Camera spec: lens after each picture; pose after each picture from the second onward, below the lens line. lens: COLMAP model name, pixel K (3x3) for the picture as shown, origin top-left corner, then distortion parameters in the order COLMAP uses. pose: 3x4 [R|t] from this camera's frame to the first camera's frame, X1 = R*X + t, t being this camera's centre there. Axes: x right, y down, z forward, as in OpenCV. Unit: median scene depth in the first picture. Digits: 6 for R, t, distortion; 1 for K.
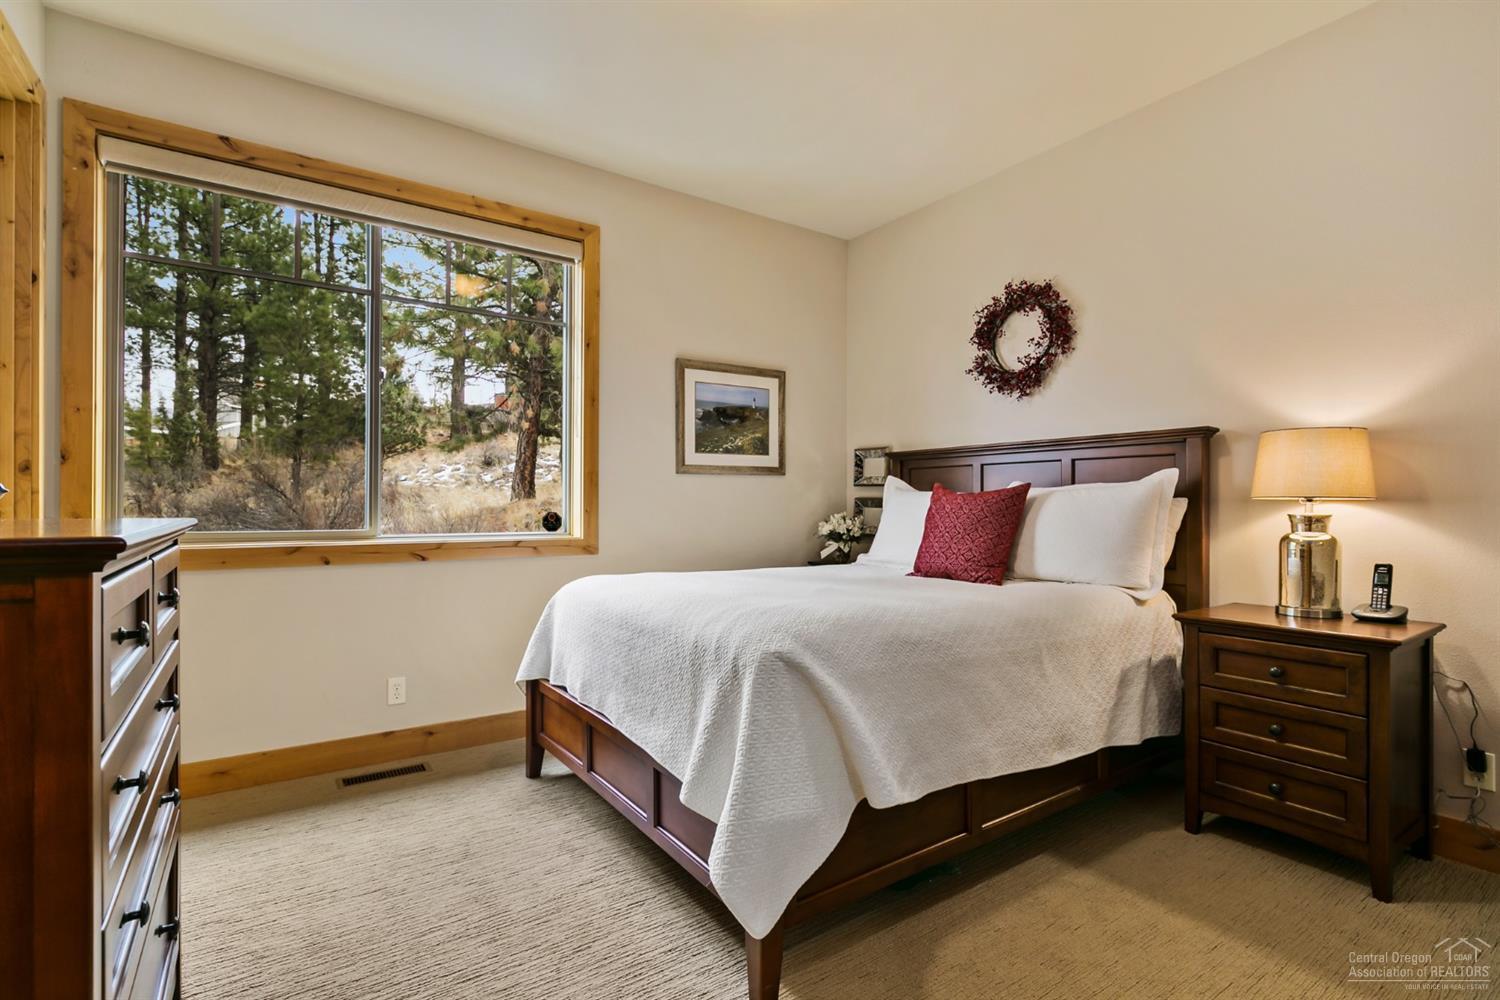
lens RADIAL K [[709.4, 0, 751.9], [0, 709.4, 498.4], [0, 0, 1]] dist [0.000105, -0.000111]
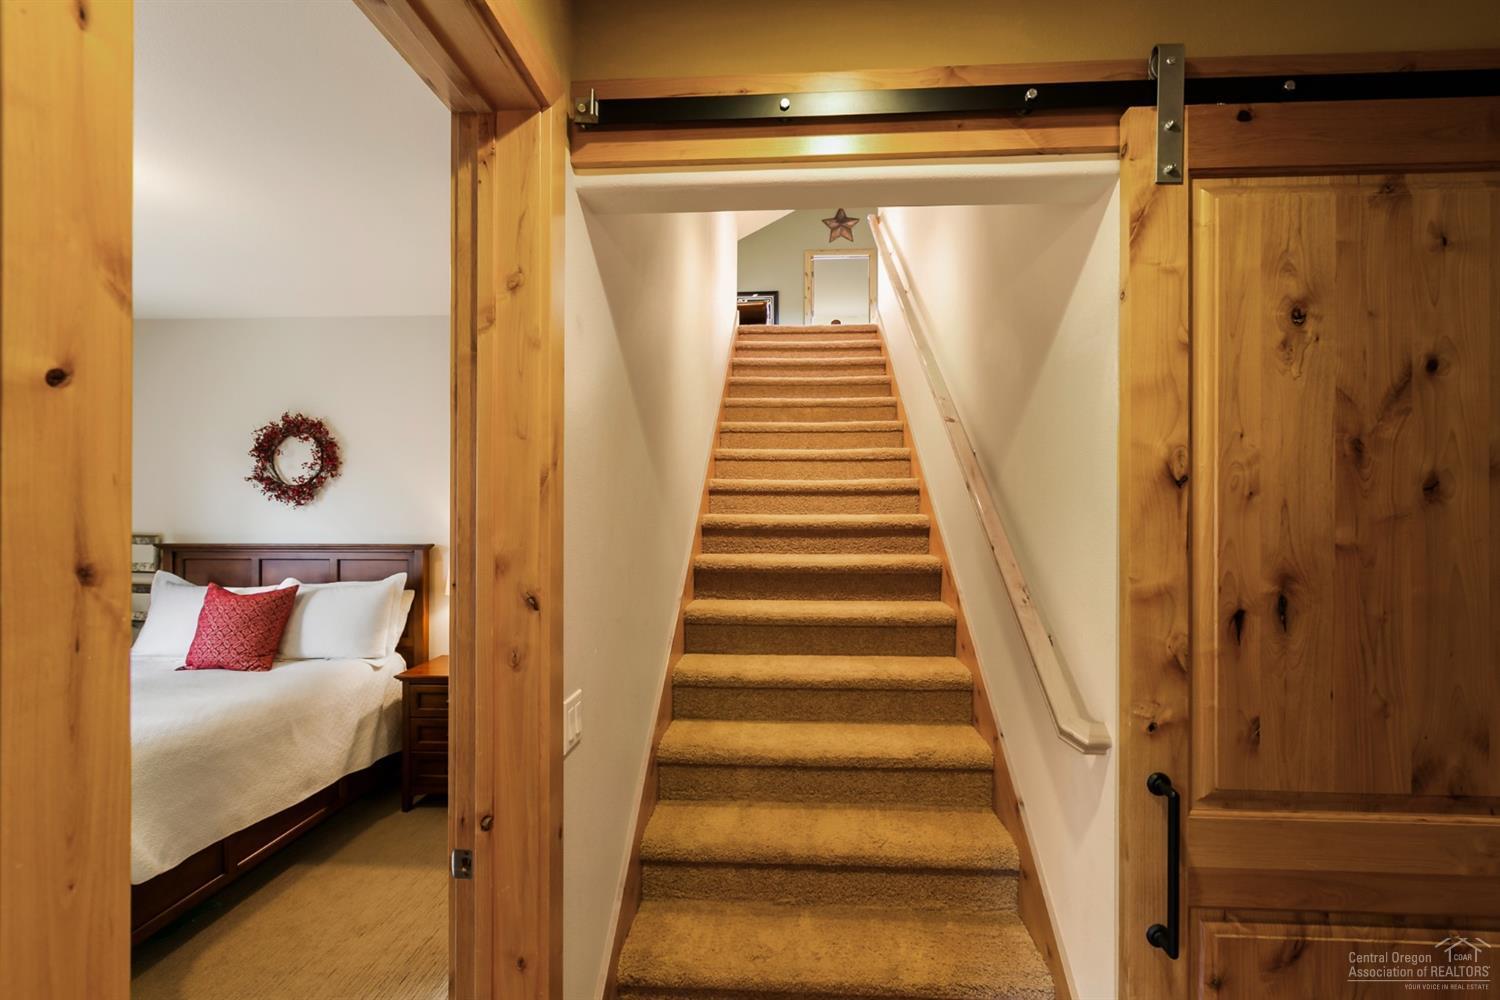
lens RADIAL K [[668.9, 0, 755.4], [0, 668.9, 502.1], [0, 0, 1]] dist [-0.001512, -0.001054]
pose [[0.612560, 0.002634, 0.790420, -0.063297], [-0.002849, 0.999995, -0.001124, -0.167742], [-0.790419, -0.001563, 0.612565, -0.402802]]
